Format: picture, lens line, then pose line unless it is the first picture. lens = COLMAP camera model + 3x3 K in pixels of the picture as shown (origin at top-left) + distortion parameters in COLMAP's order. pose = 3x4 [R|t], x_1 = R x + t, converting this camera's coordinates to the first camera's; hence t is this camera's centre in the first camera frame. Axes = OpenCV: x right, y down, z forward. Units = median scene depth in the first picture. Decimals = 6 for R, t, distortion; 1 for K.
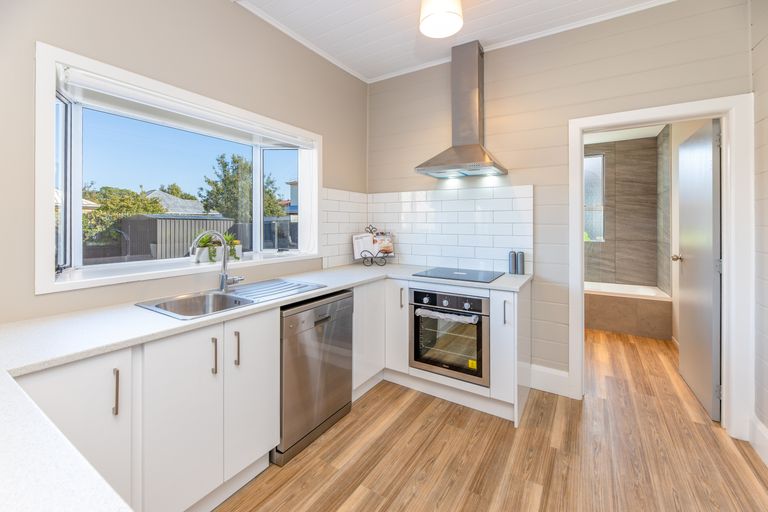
lens RADIAL K [[321.6, 0, 390.0], [0, 321.6, 222.2], [0, 0, 1]] dist [0.001101, -0.000118]
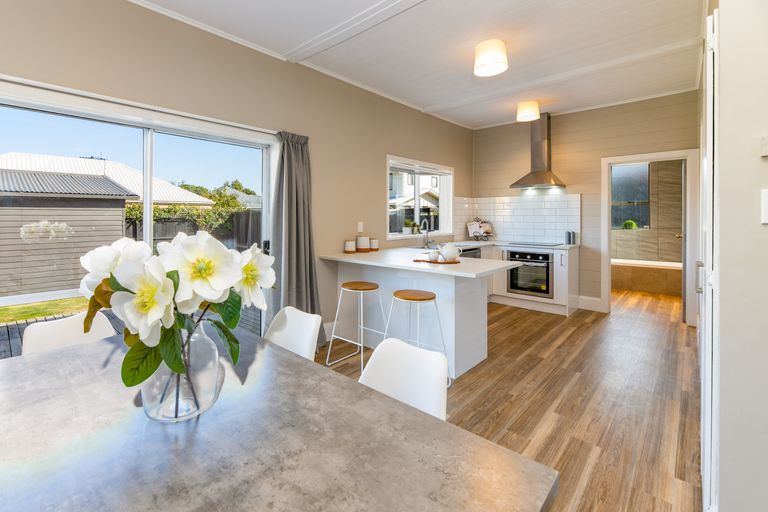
lens RADIAL K [[348.5, 0, 373.3], [0, 348.5, 220.7], [0, 0, 1]] dist [0.001408, -0.000132]
pose [[0.982579, -0.001311, -0.185840, -0.305767], [0.004244, 0.999873, 0.015381, -0.002676], [0.185796, -0.015902, 0.982460, -1.055872]]
